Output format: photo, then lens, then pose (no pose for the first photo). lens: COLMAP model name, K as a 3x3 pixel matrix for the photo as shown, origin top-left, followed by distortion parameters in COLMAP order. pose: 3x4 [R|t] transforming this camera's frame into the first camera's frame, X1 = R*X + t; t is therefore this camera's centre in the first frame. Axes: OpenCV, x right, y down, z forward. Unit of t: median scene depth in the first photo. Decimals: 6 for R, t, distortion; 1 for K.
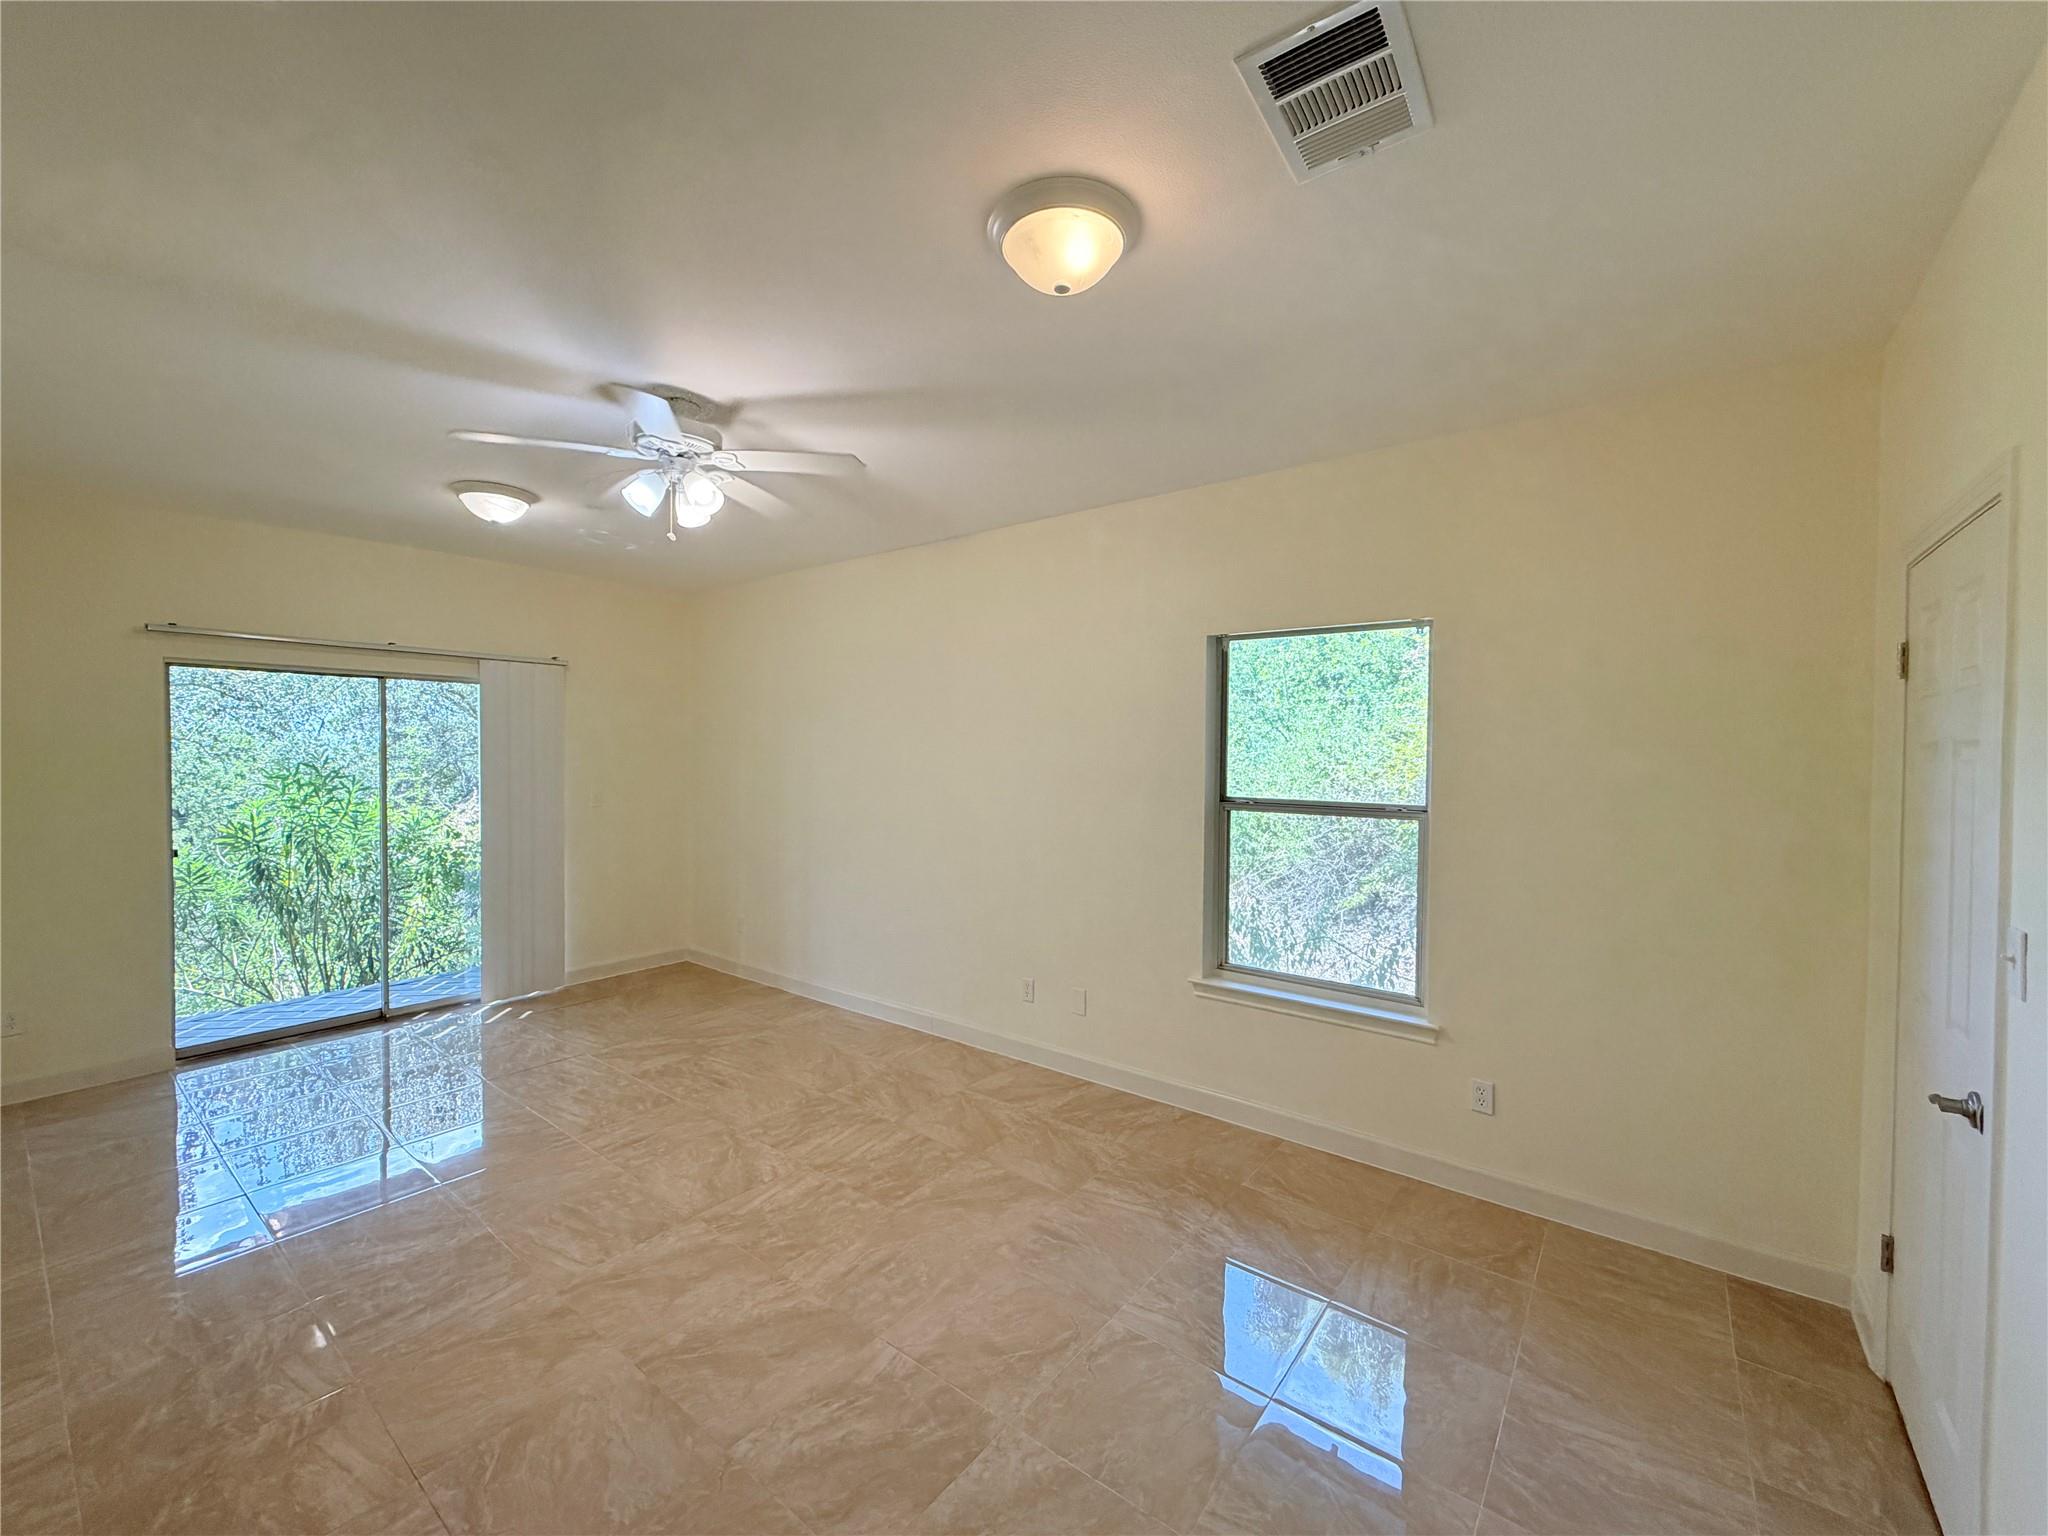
lens RADIAL K [[816.4, 0, 1022.7], [0, 816.4, 776.6], [0, 0, 1]] dist [-0.001603, 0.000127]
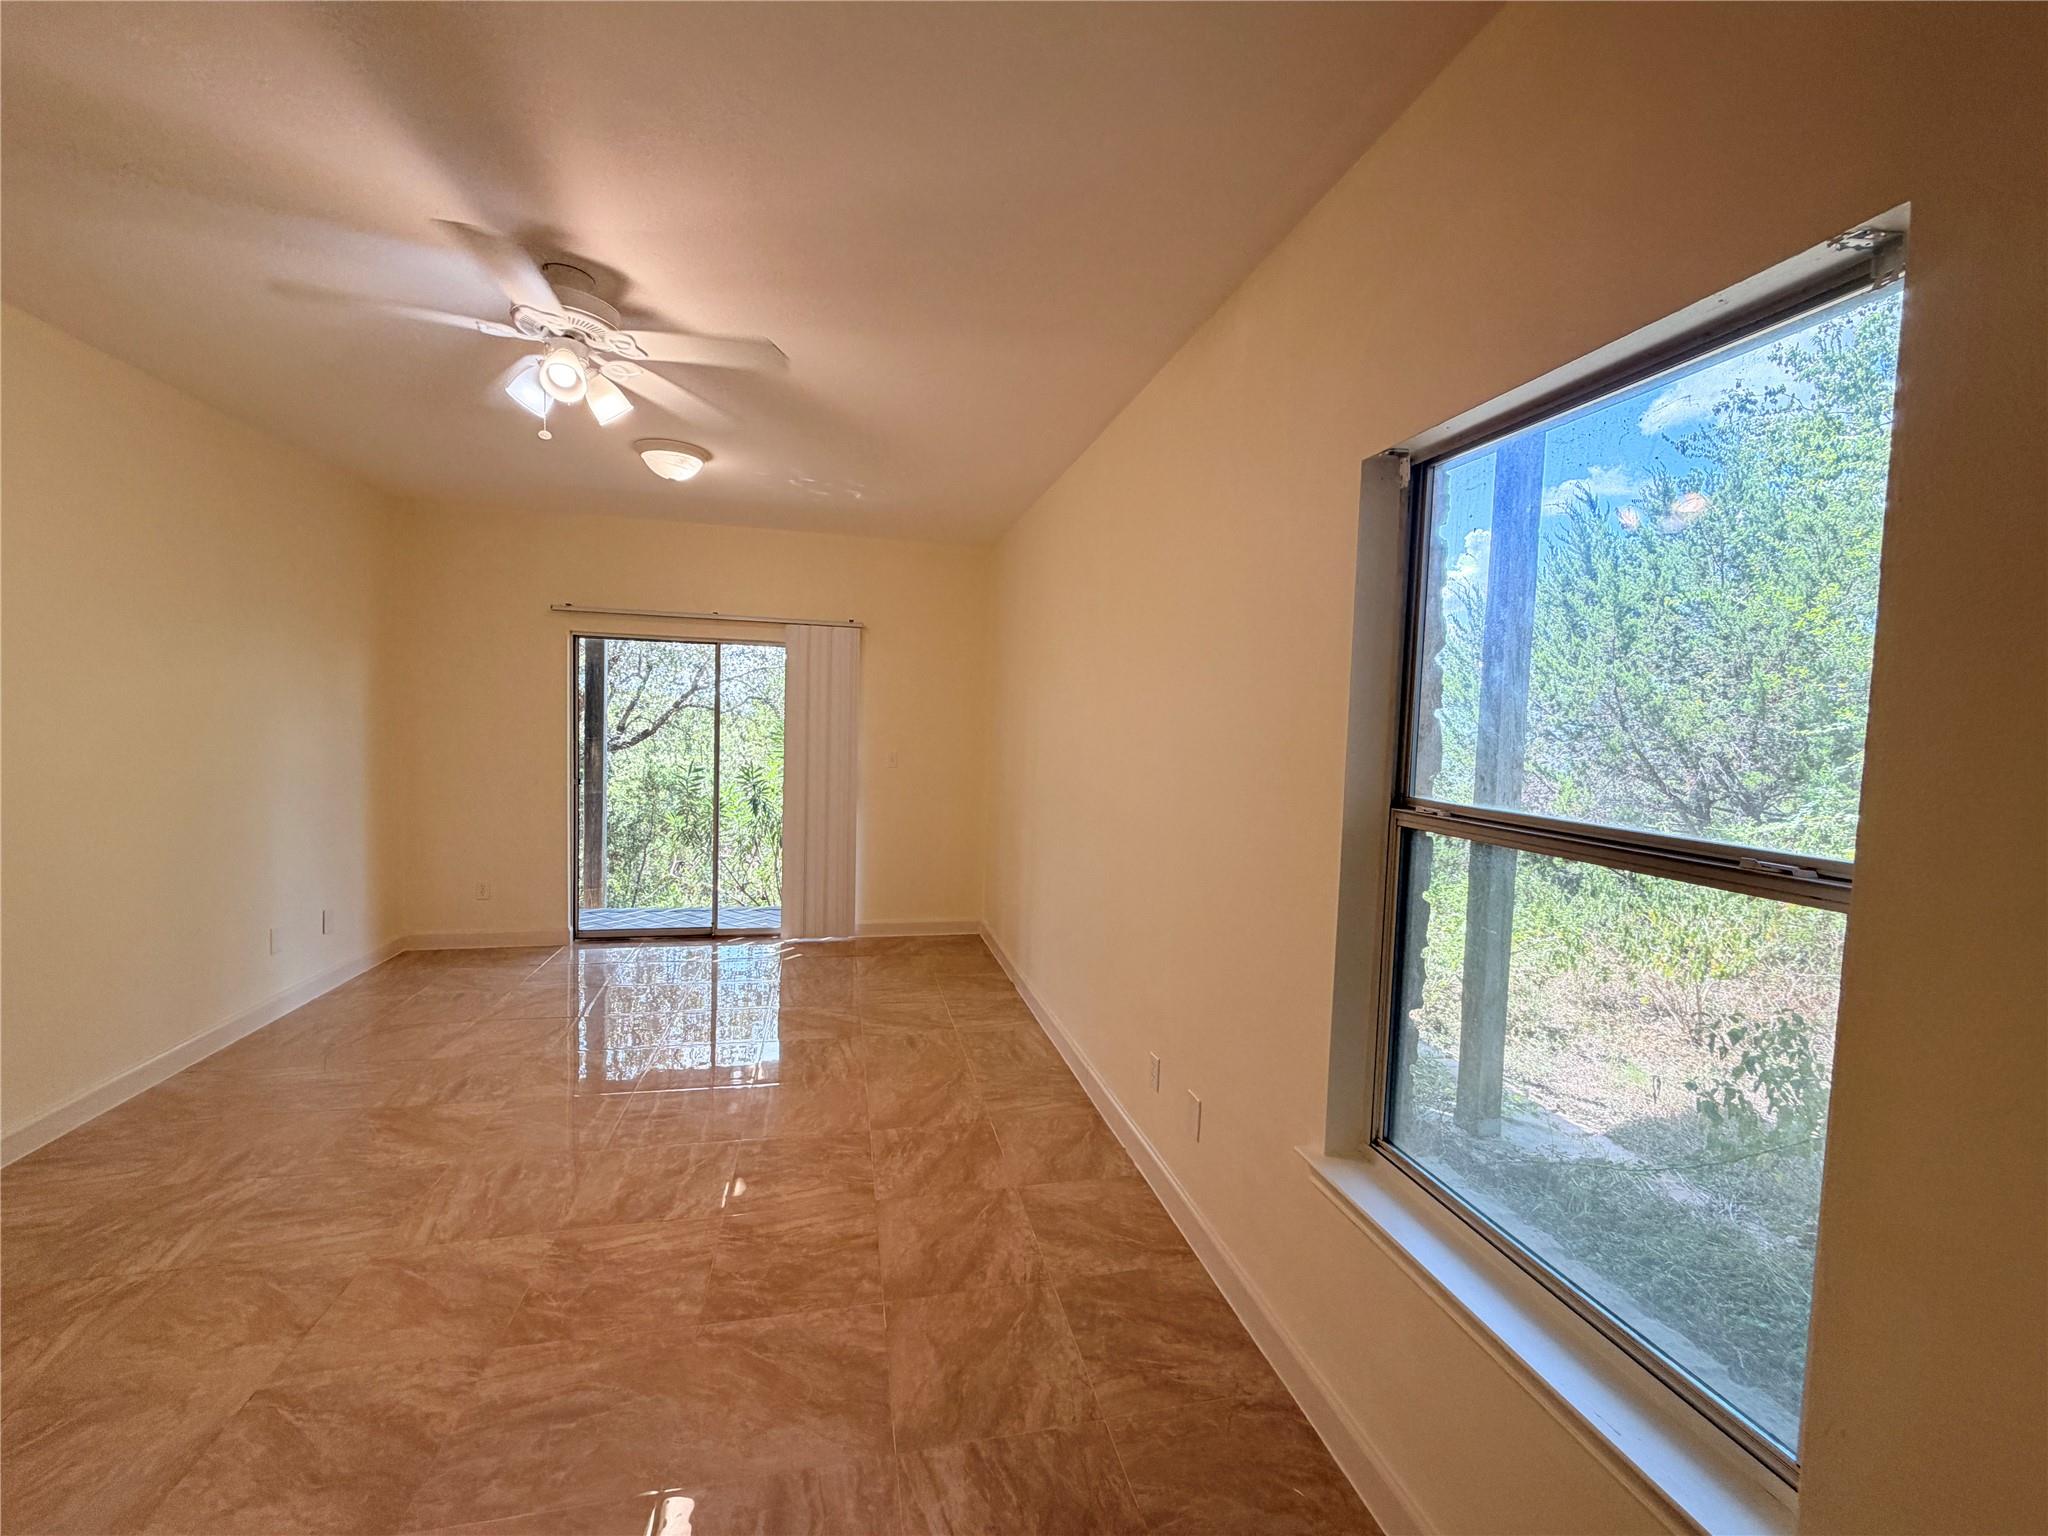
lens RADIAL K [[816.4, 0, 1015.7], [0, 816.4, 777.7], [0, 0, 1]] dist [-0.001603, 0.000127]
pose [[0.772386, 0.059586, -0.632352, 0.372138], [-0.044315, 0.998219, 0.039933, 0.004574], [0.633606, -0.002822, 0.773651, 0.489285]]
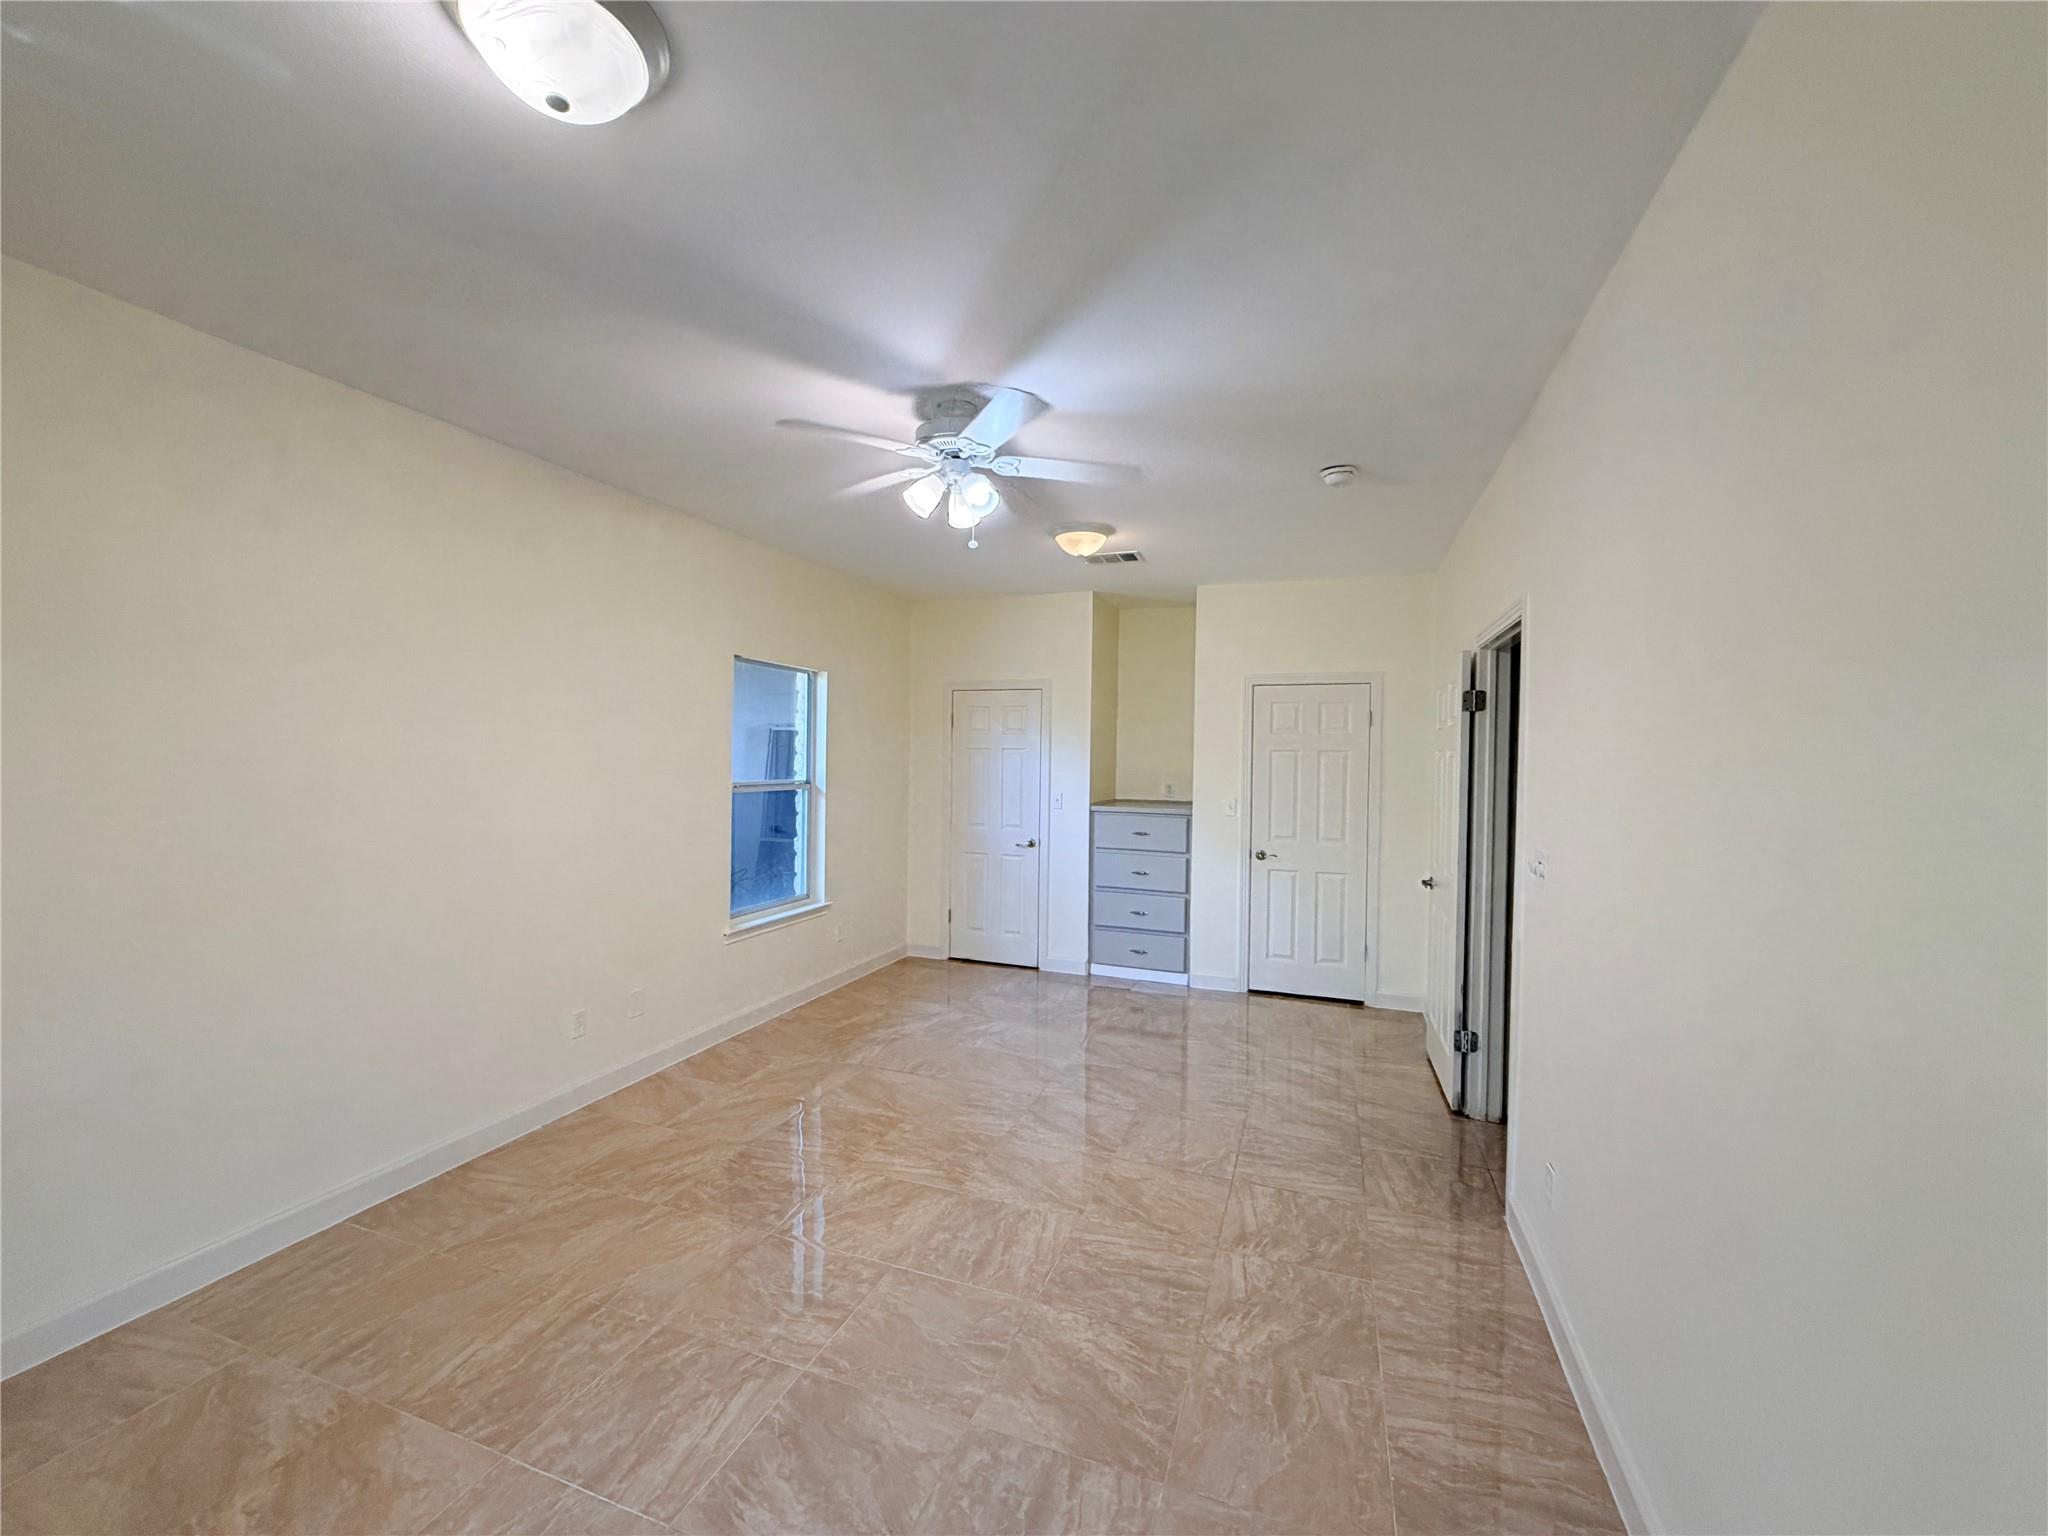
lens RADIAL K [[816.4, 0, 1012.8], [0, 816.4, 770.0], [0, 0, 1]] dist [-0.001603, 0.000127]
pose [[-0.292807, -0.027926, 0.955764, -1.085366], [0.010399, 0.999421, 0.032388, -0.031555], [-0.956115, 0.019422, -0.292347, 0.939432]]
